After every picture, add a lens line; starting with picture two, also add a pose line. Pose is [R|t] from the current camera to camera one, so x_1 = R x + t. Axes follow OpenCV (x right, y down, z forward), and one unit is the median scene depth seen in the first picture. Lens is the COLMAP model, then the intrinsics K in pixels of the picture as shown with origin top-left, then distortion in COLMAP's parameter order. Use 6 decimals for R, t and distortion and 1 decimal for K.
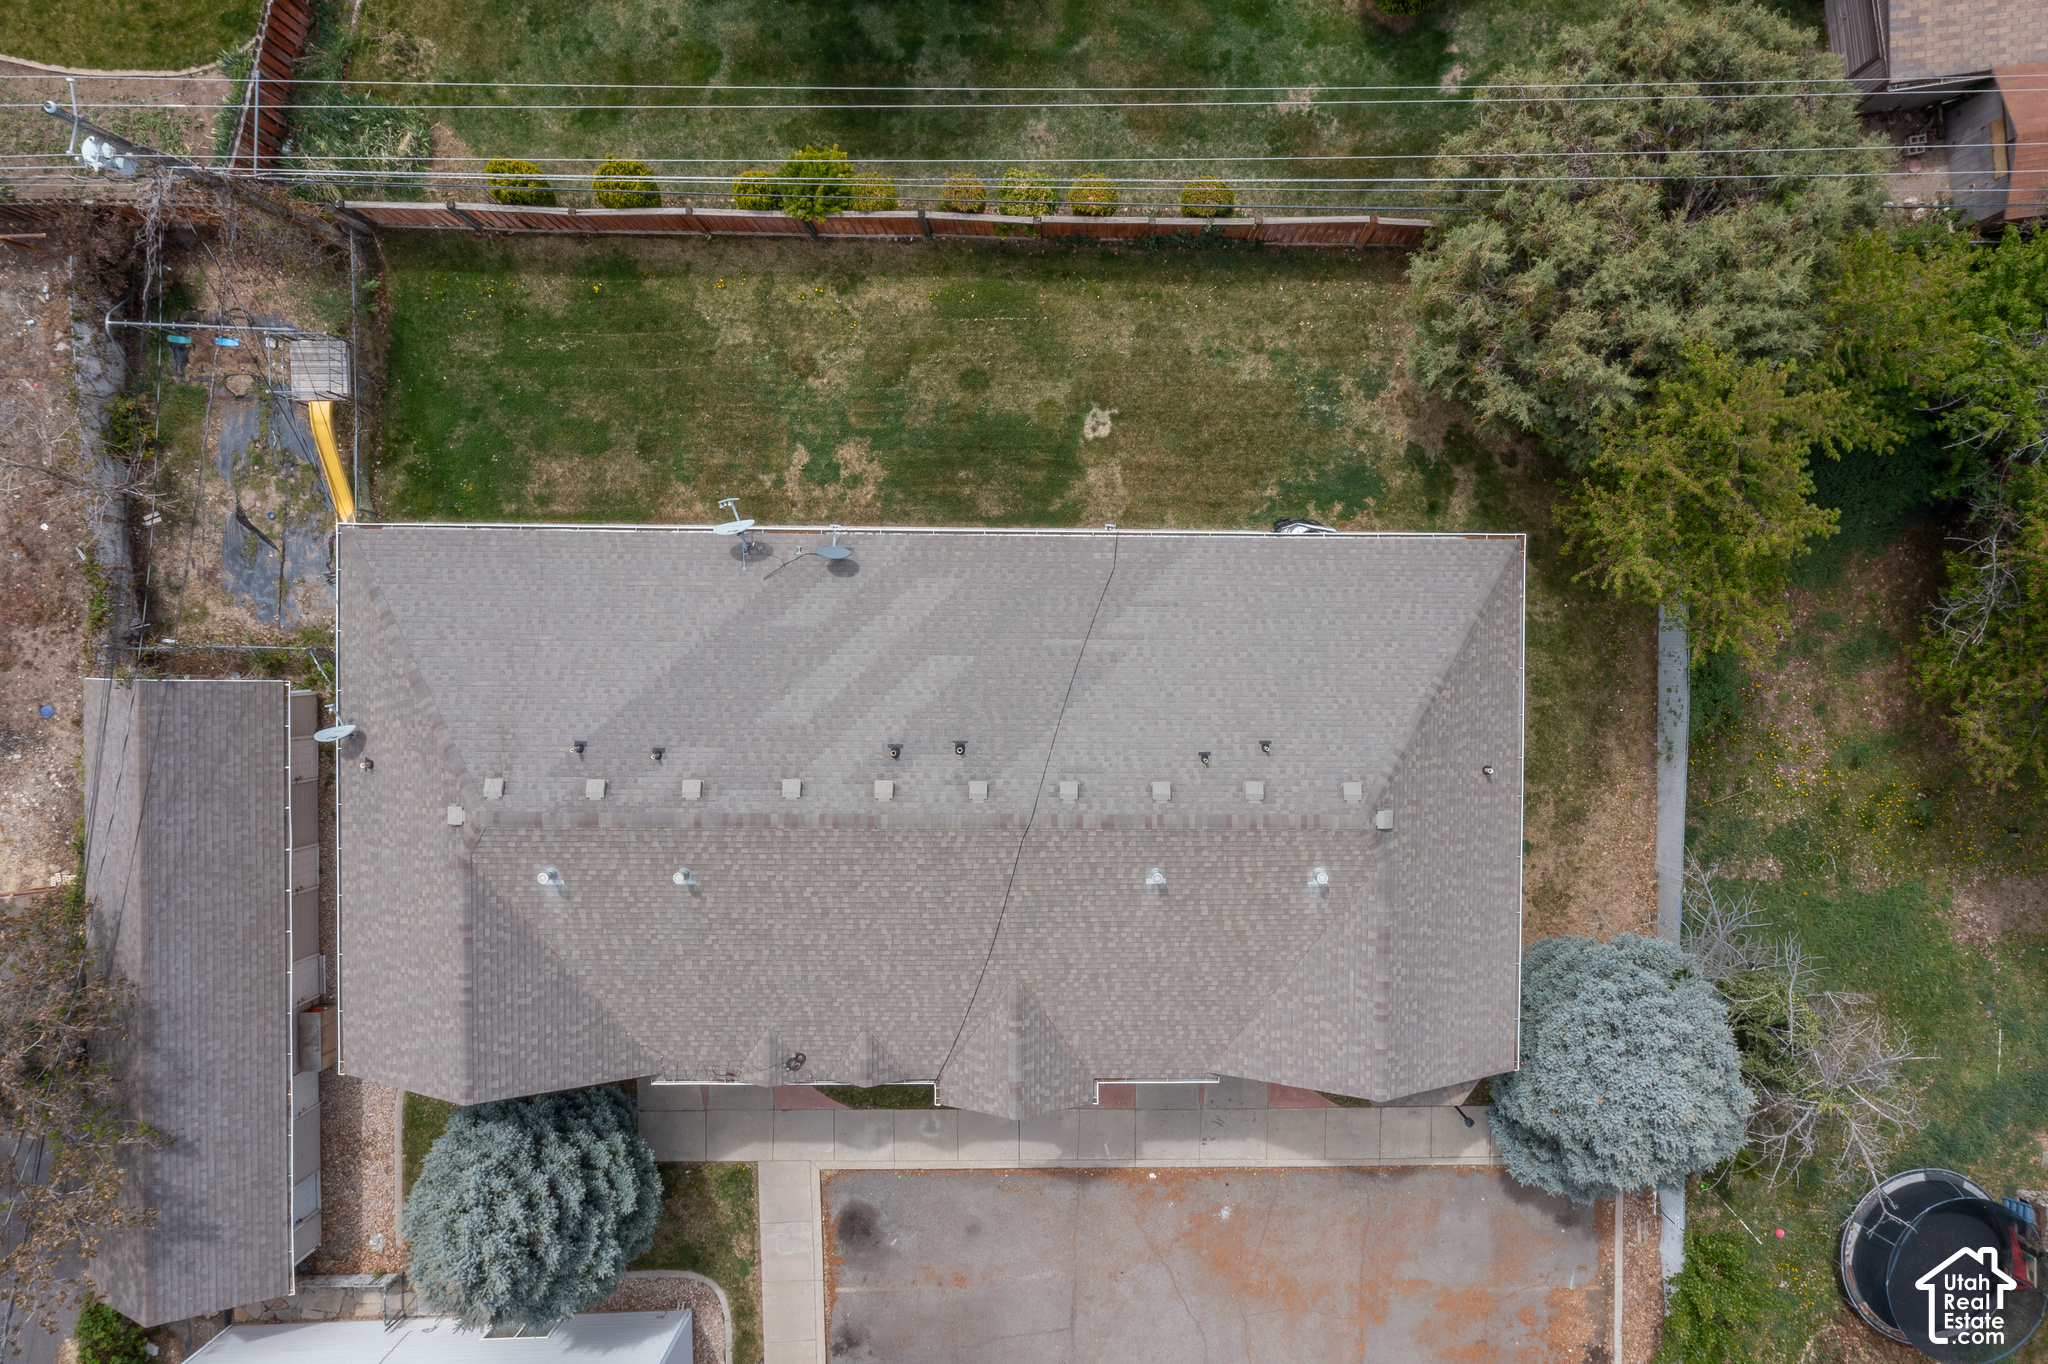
lens RADIAL K [[1661.5, 0, 1126.1], [0, 1661.5, 687.3], [0, 0, 1]] dist [-0.002259, 0.008383]
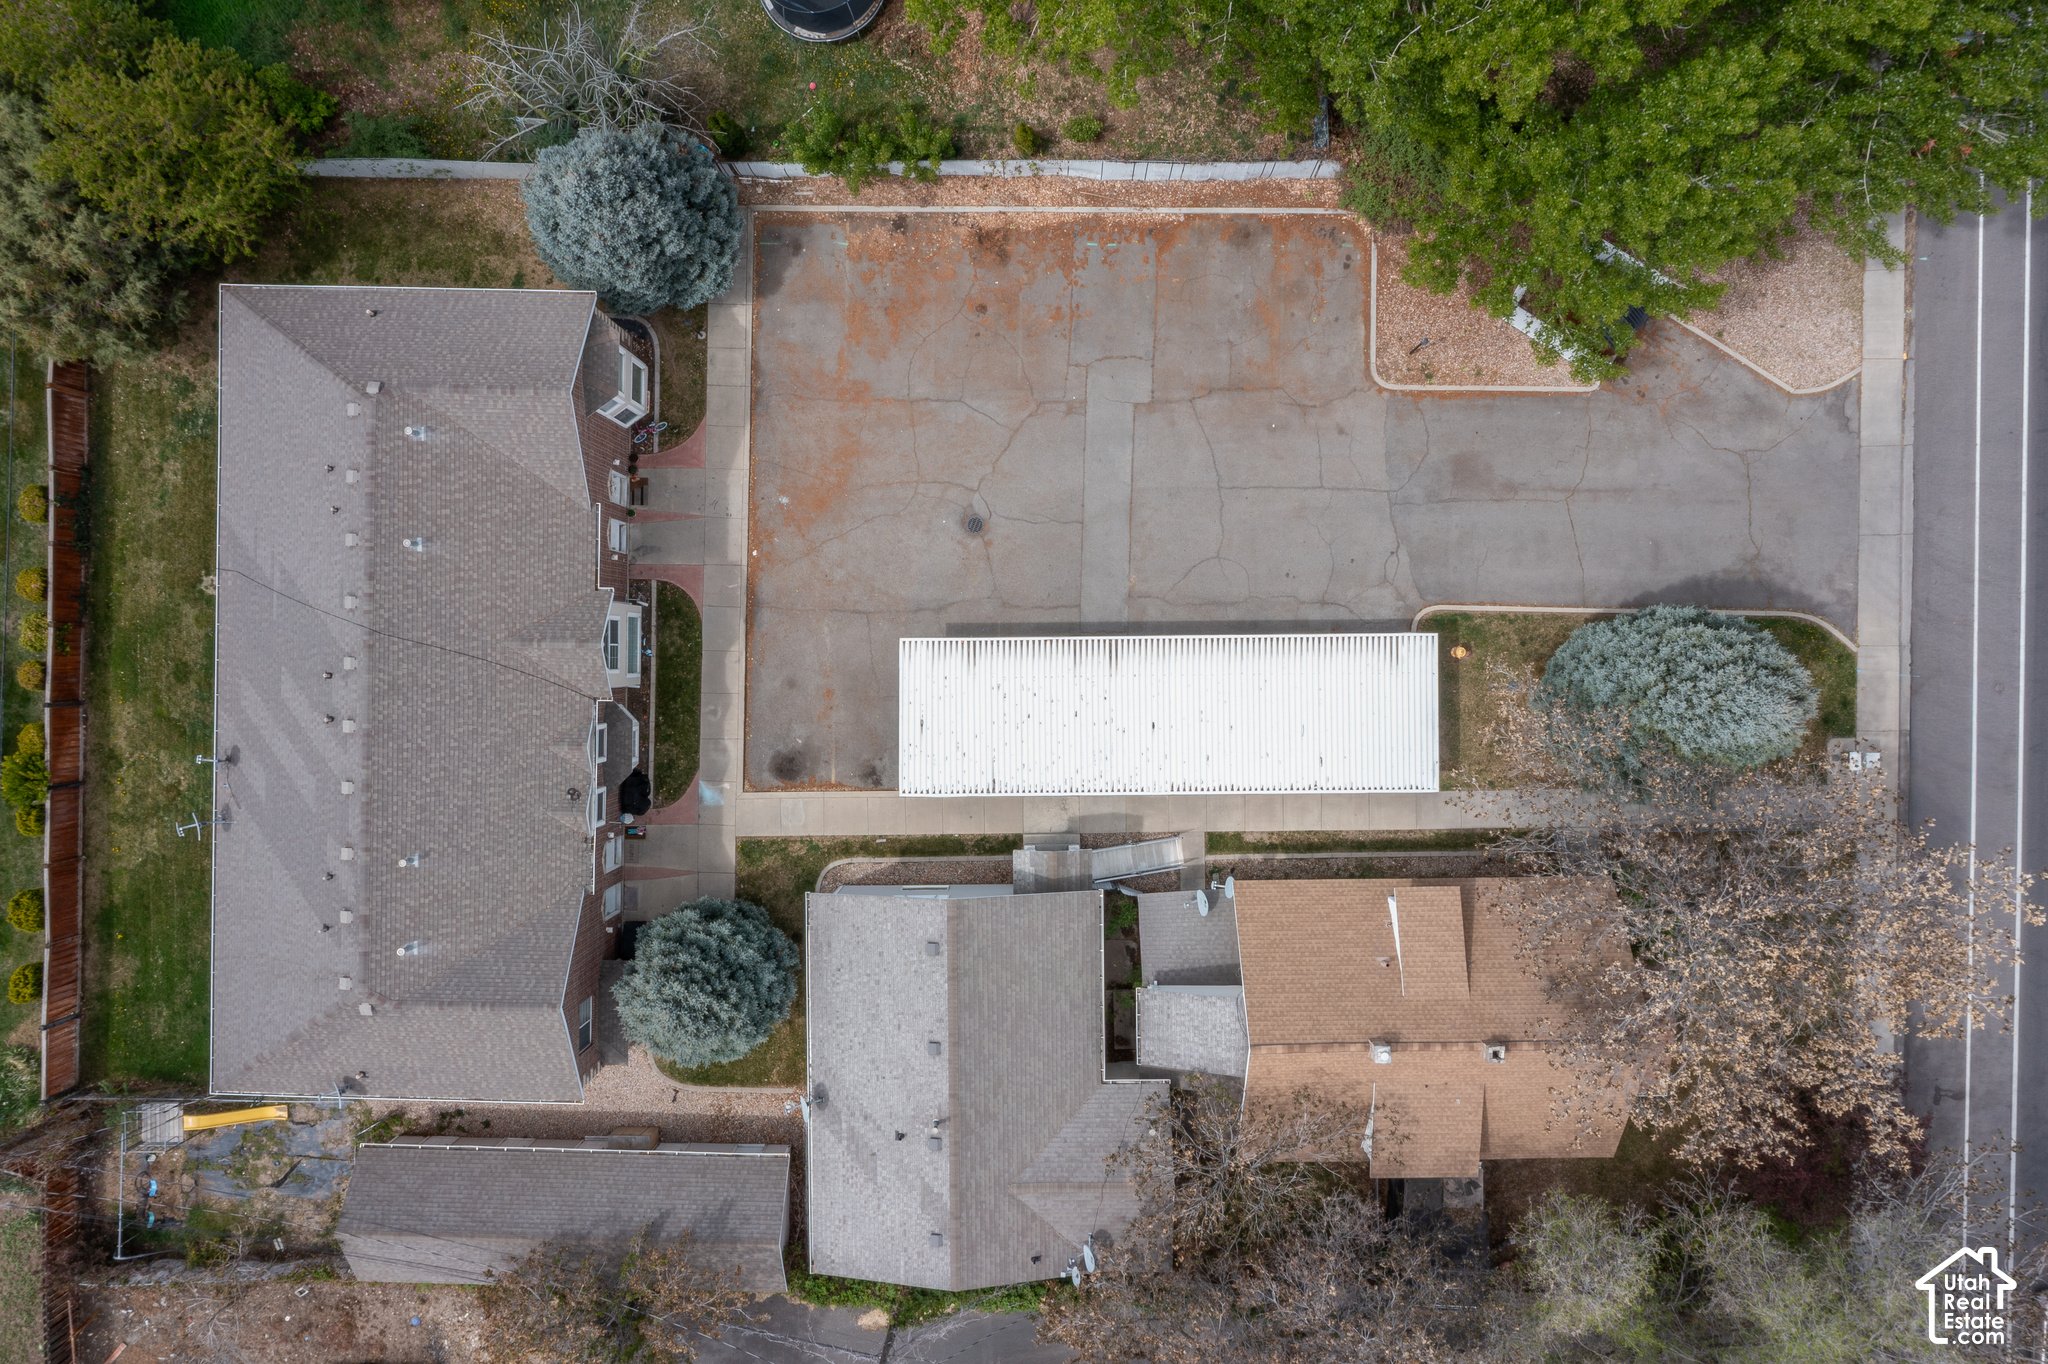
lens RADIAL K [[1620.6, 0, 1024.0], [0, 1620.6, 682.0], [0, 0, 1]] dist [-0.000836, 0.000818]
pose [[0.013572, -0.998369, -0.055459, -0.013901], [0.999247, 0.015559, -0.035557, 0.584690], [0.036362, -0.054934, 0.997828, -0.348191]]
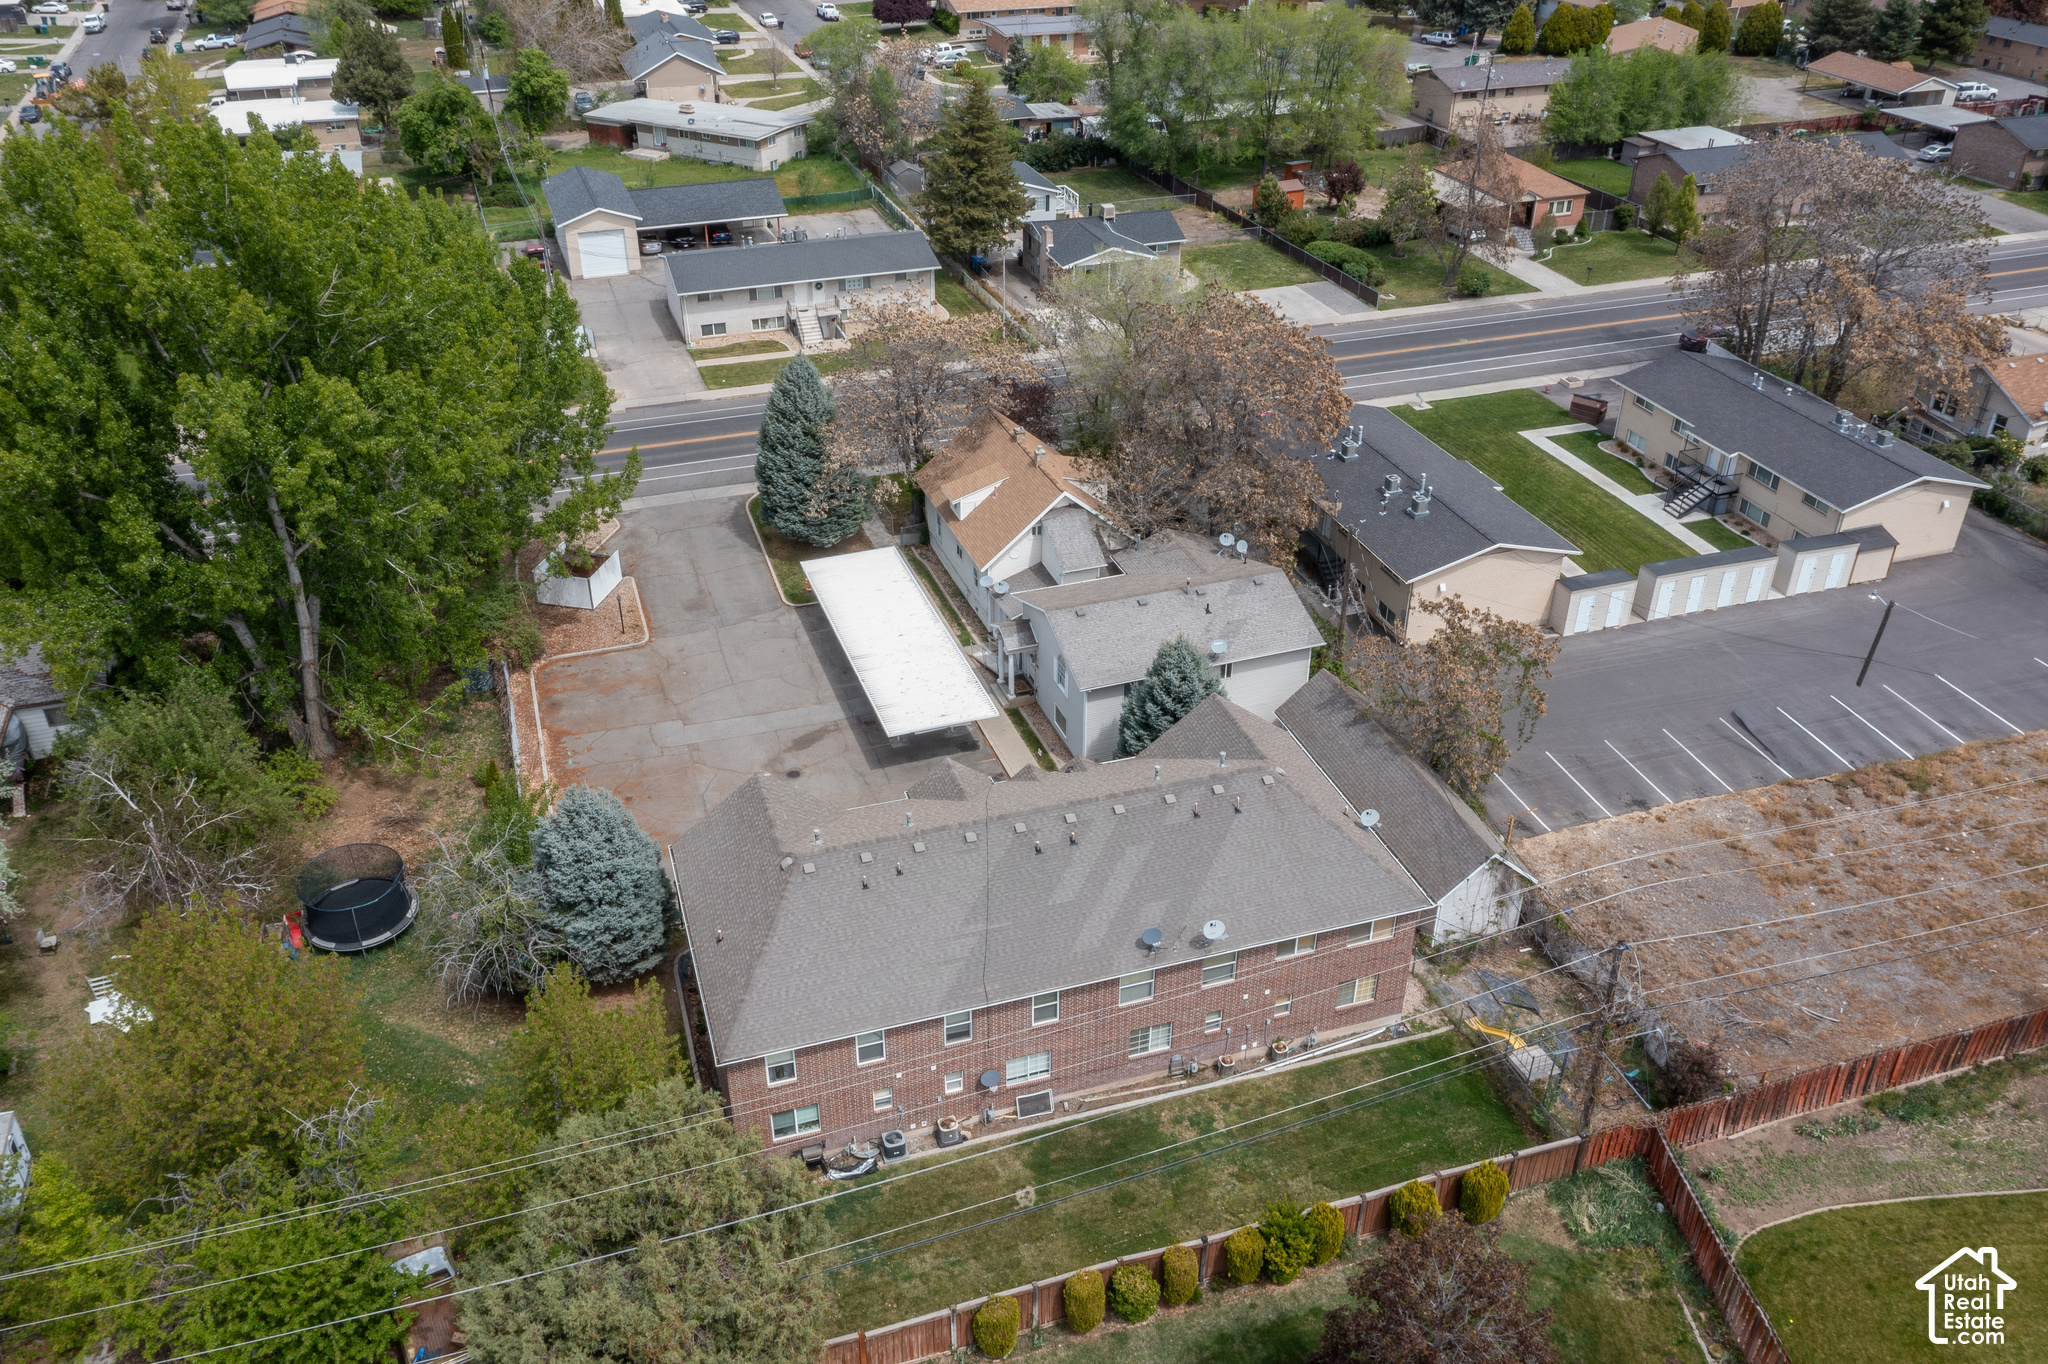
lens RADIAL K [[1619.9, 0, 997.9], [0, 1619.9, 682.1], [0, 0, 1]] dist [-0.004127, -0.001116]
pose [[-0.952890, 0.125759, -0.276018, 0.315726], [-0.300407, -0.517041, 0.801514, -0.998700], [-0.041916, 0.846672, 0.530462, -0.030905]]
